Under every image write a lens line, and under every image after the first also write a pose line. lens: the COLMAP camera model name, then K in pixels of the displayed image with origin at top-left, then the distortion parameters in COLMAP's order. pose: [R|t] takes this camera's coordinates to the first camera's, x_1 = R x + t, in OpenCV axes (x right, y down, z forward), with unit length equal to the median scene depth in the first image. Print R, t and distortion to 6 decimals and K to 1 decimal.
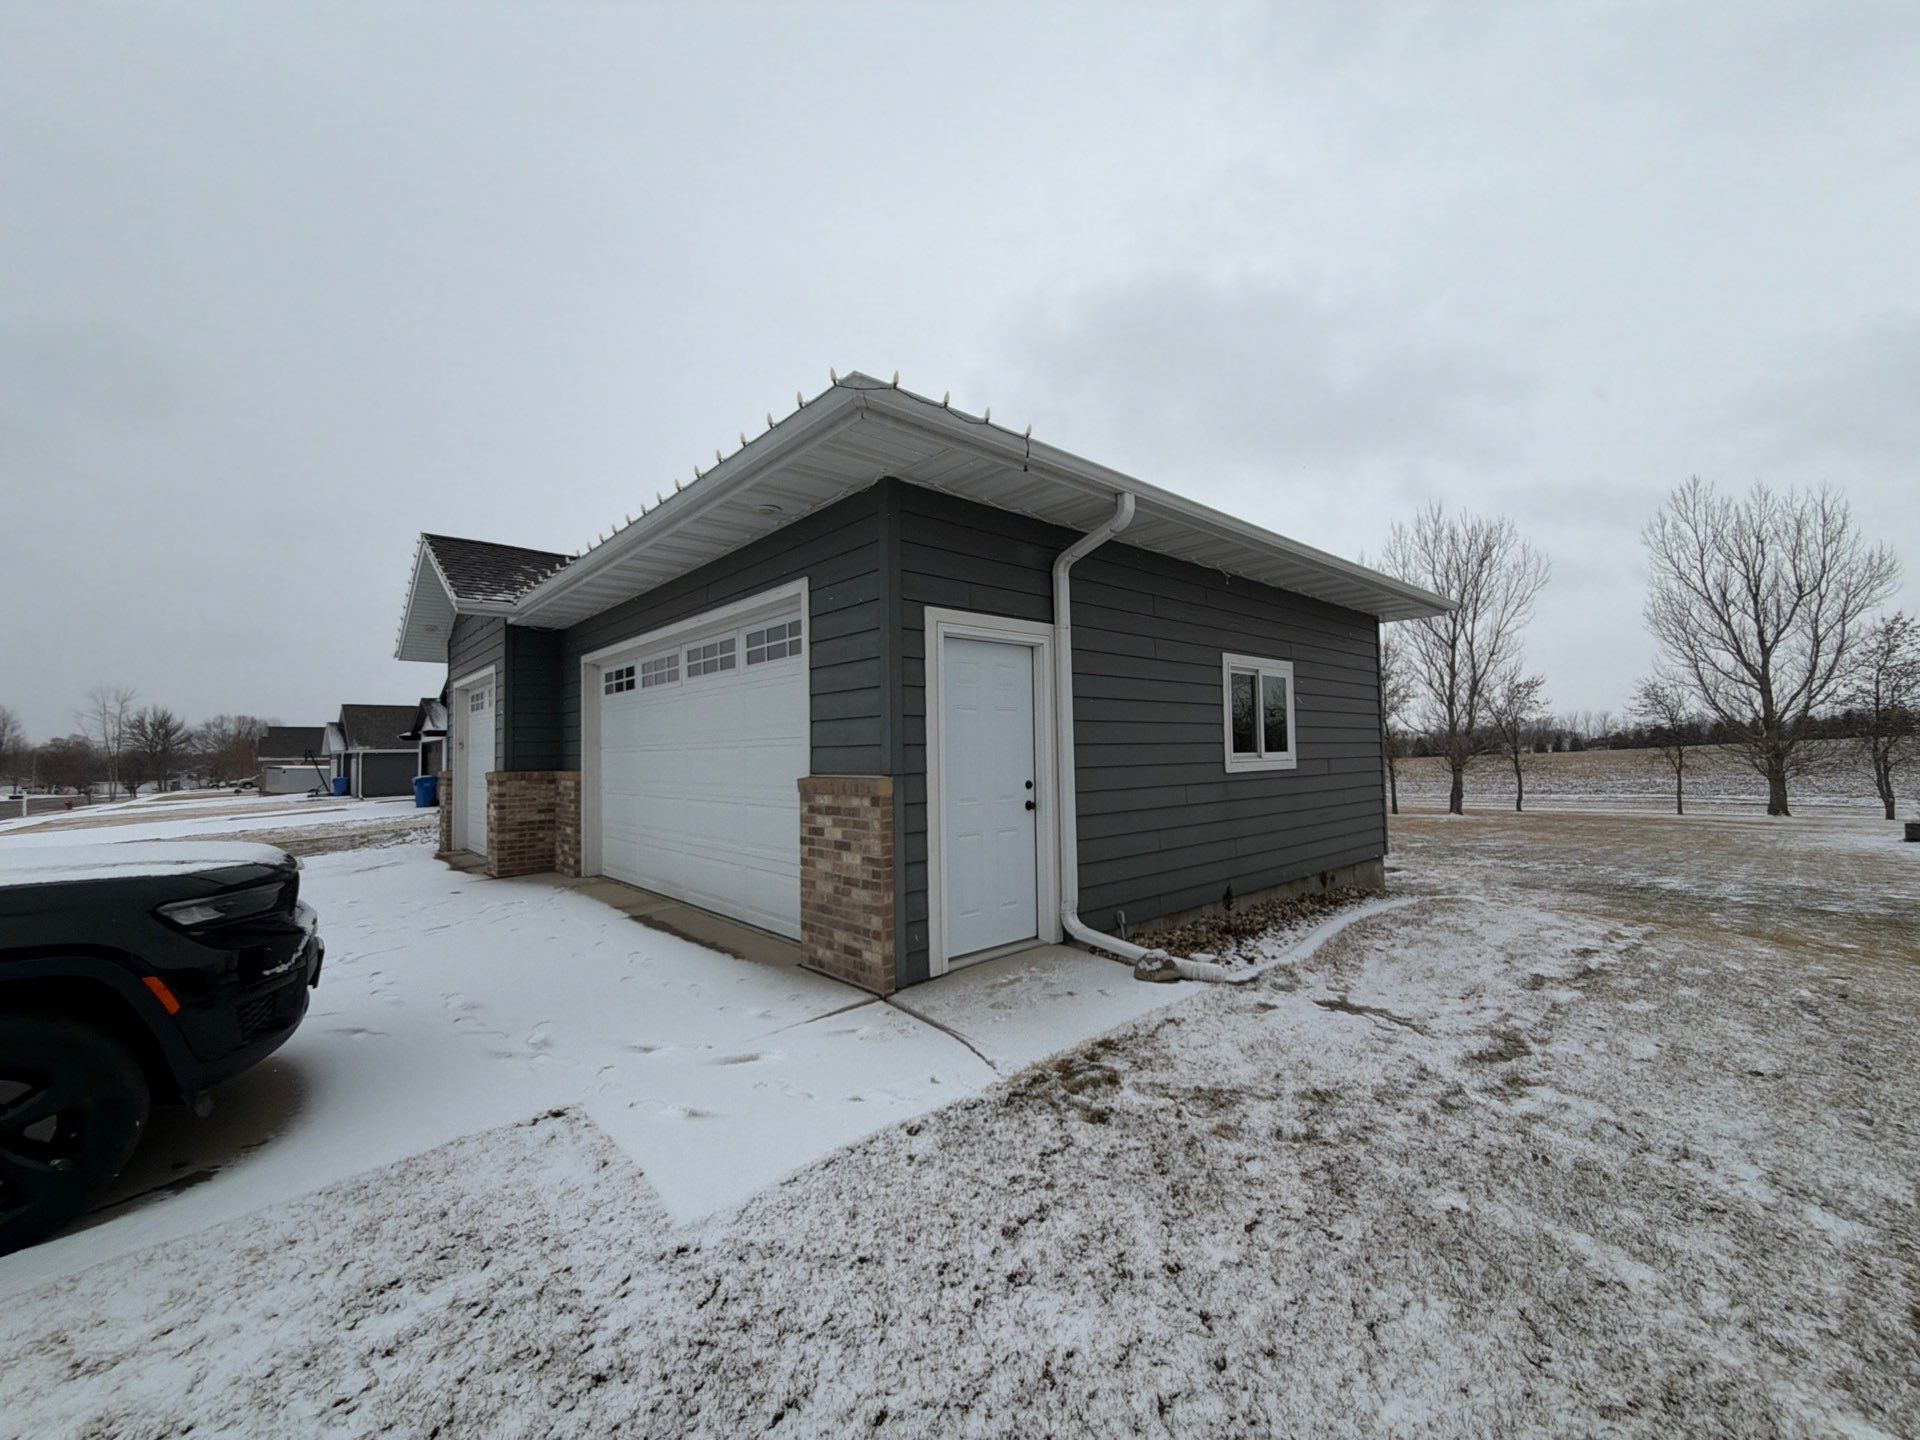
lens RADIAL K [[773.9, 0, 959.7], [0, 773.9, 717.0], [0, 0, 1]] dist [-0.000768, -0.000001]
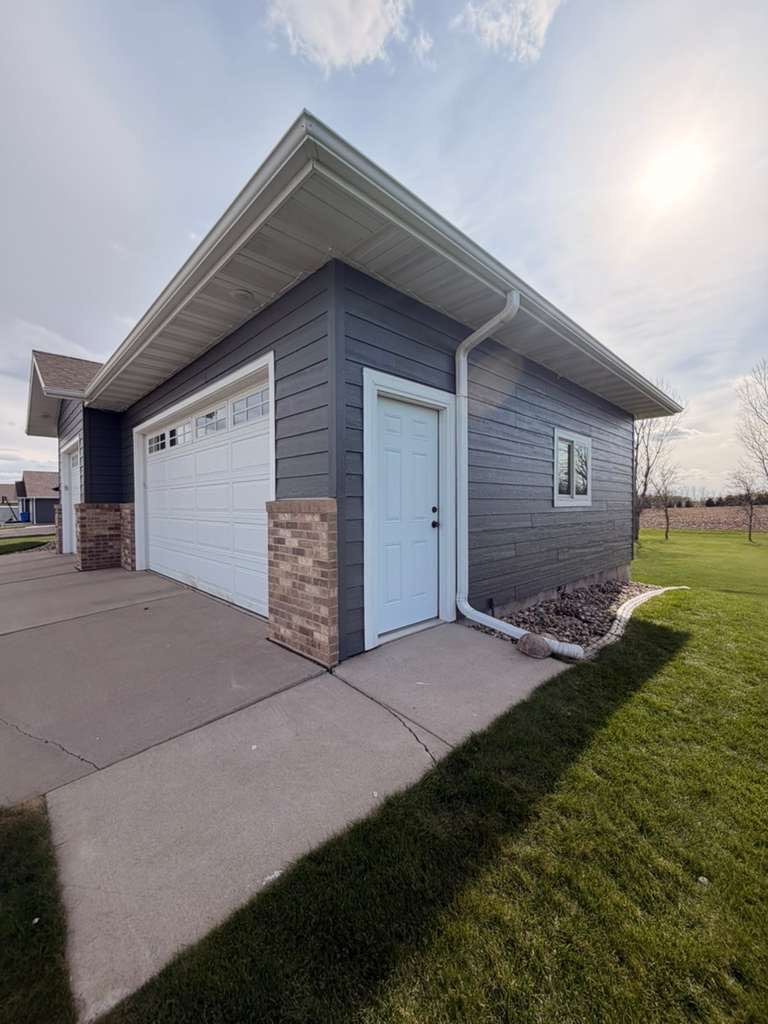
lens RADIAL K [[410.5, 0, 381.4], [0, 410.5, 512.1], [0, 0, 1]] dist [0.003122, 0.000085]
pose [[0.999539, 0.010675, 0.028425, -0.027543], [-0.012520, 0.997773, 0.065511, 0.045181], [-0.027662, -0.065837, 0.997447, 0.267210]]
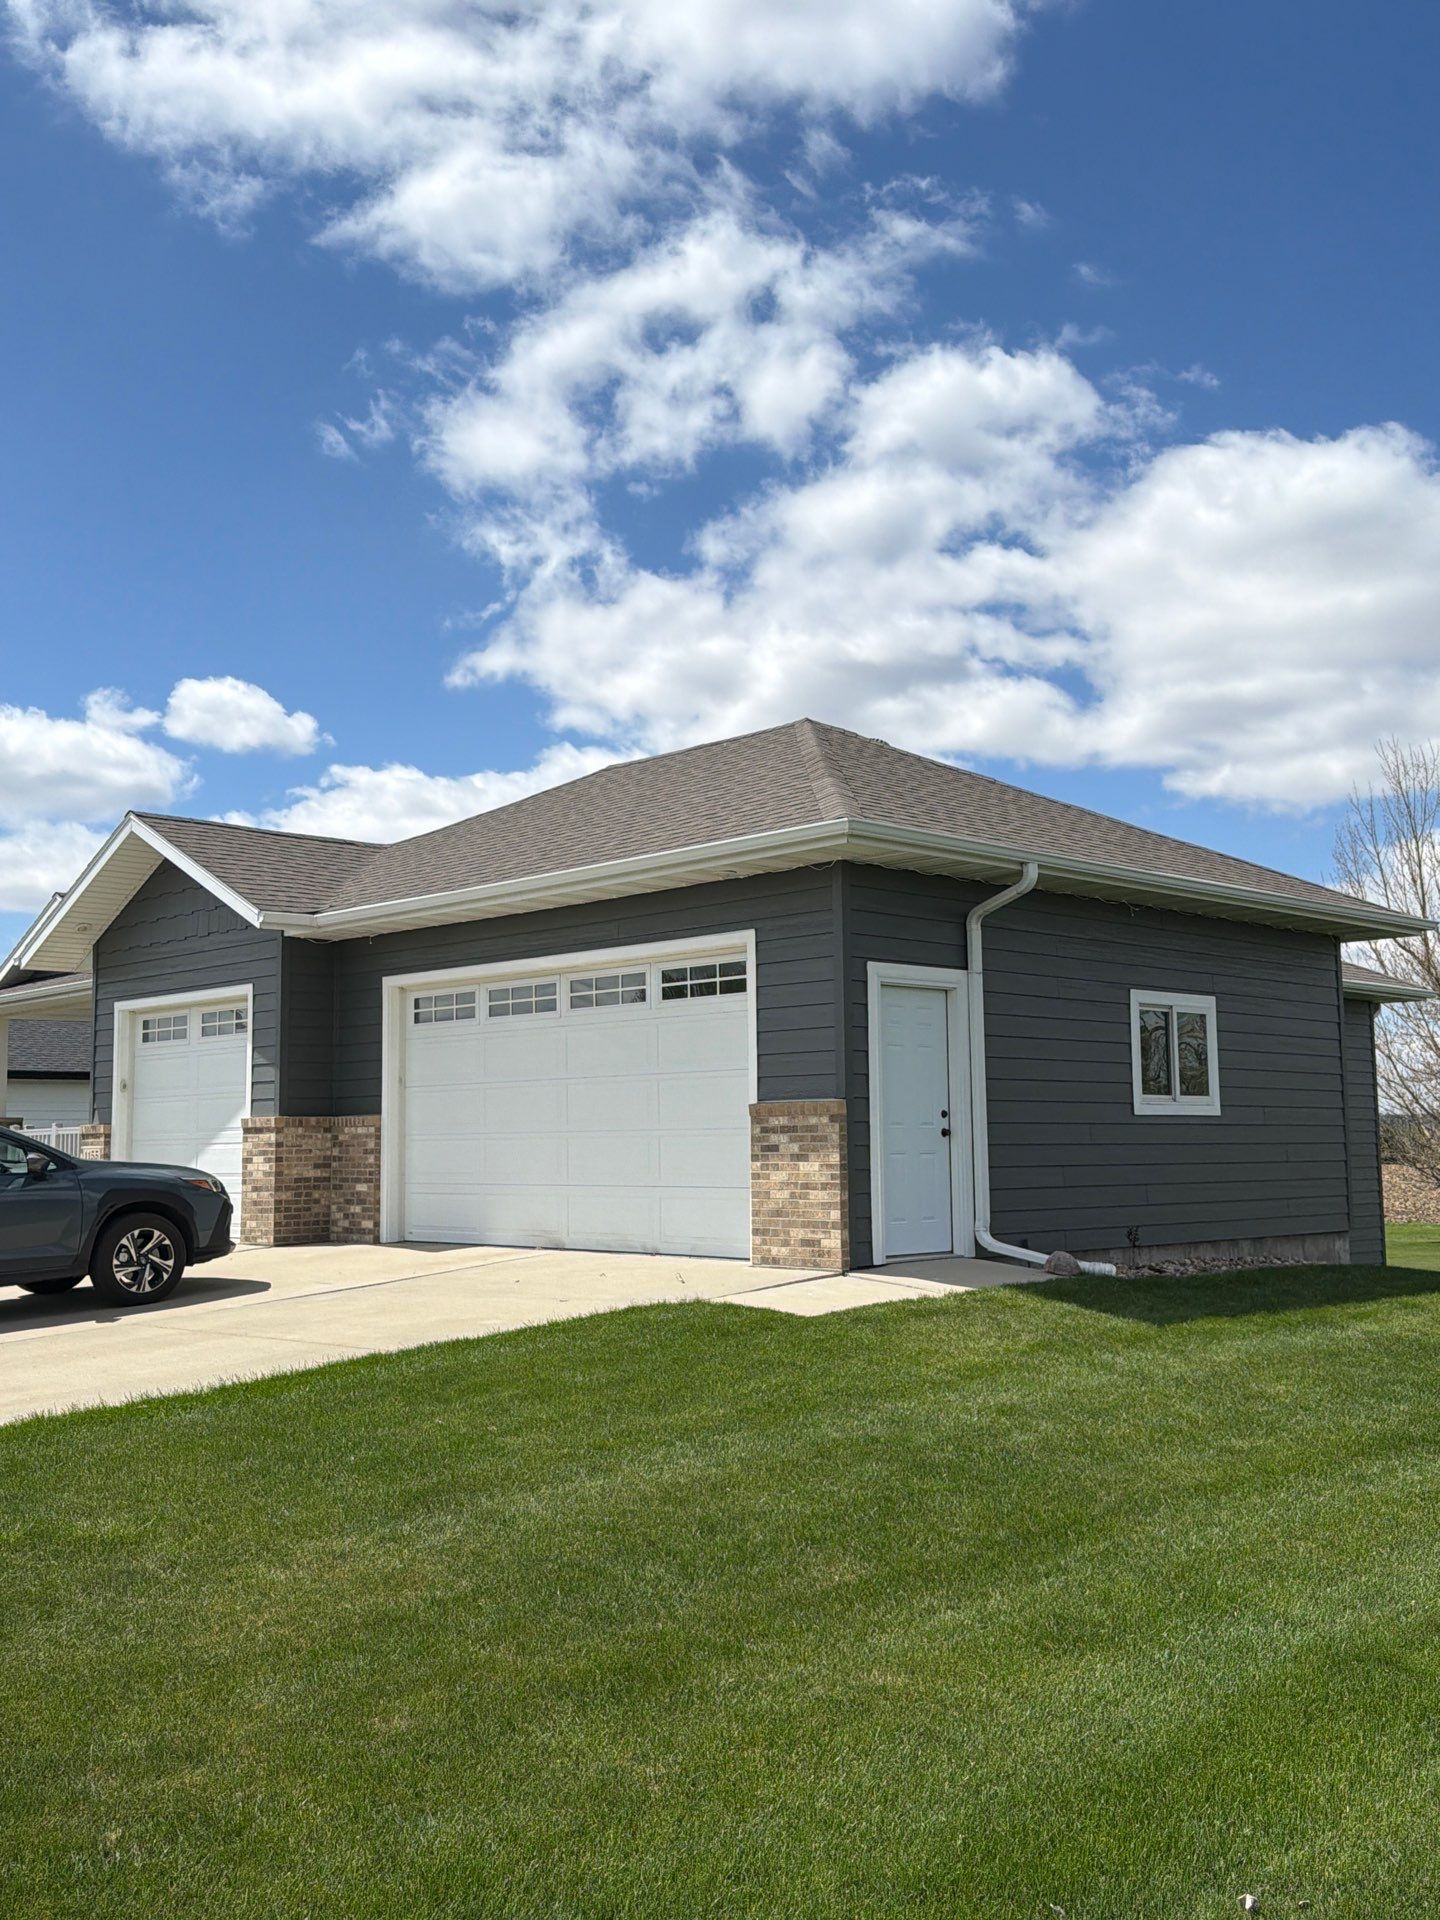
lens RADIAL K [[1760.8, 0, 720.0], [0, 1760.8, 960.0], [0, 0, 1]] dist [0.213289, -0.506647]
pose [[0.998921, 0.010826, 0.045169, -0.352320], [-0.008296, 0.998405, -0.055837, 0.011303], [-0.045701, 0.055402, 0.997418, -1.545772]]
